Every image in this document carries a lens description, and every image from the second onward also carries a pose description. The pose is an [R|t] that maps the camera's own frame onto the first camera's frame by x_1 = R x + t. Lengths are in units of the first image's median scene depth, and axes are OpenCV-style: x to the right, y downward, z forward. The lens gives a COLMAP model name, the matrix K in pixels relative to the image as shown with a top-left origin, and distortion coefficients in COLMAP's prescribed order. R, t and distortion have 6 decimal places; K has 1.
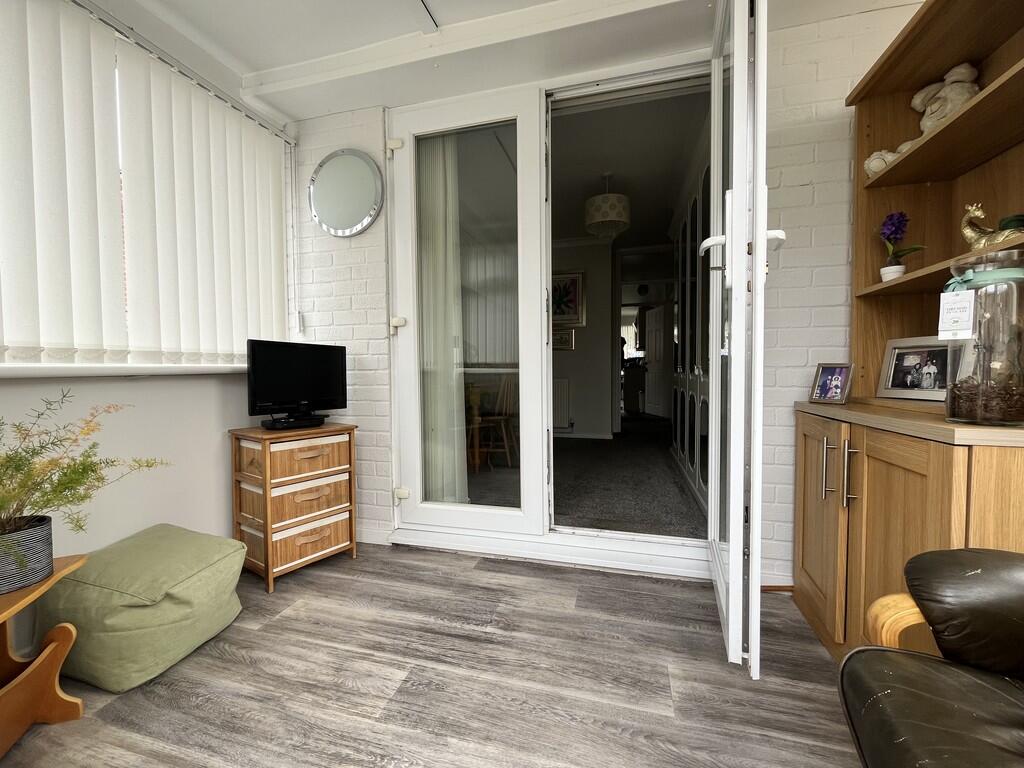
lens RADIAL K [[413.4, 0, 510.7], [0, 413.4, 386.7], [0, 0, 1]] dist [-0.002417, -0.000362]
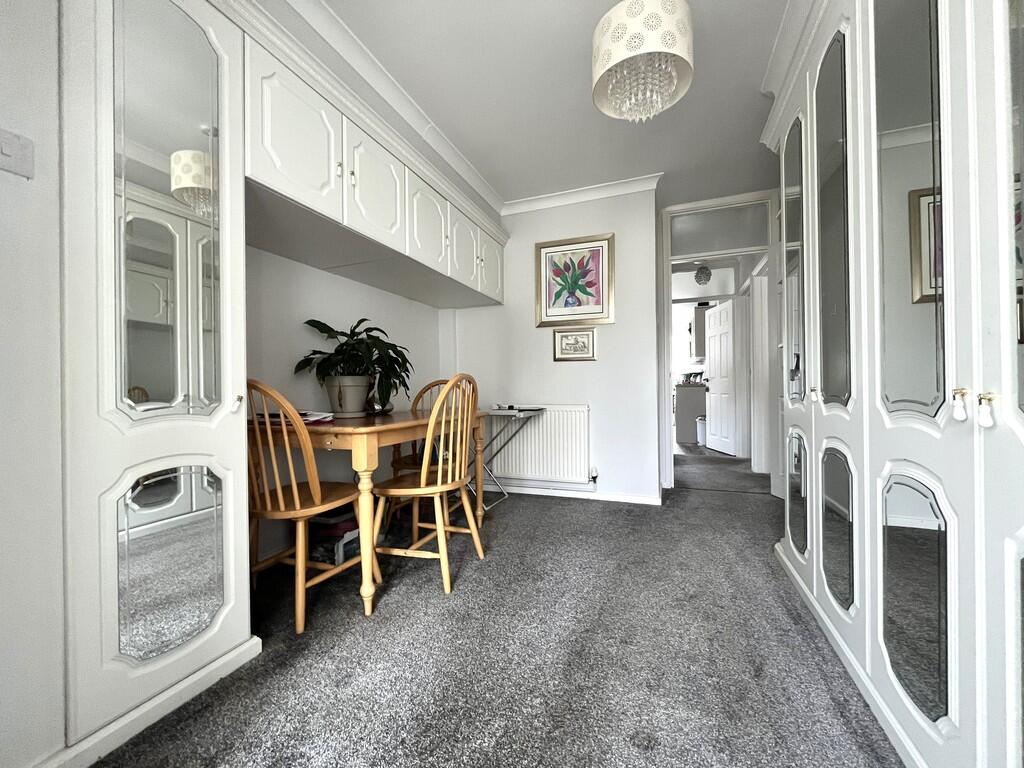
lens RADIAL K [[413.4, 0, 510.7], [0, 413.4, 386.7], [0, 0, 1]] dist [-0.002417, -0.000362]
pose [[0.994443, -0.004990, -0.105159, 0.088945], [0.000383, 0.999041, -0.043786, -0.019967], [0.105277, 0.043503, 0.993491, 0.356466]]
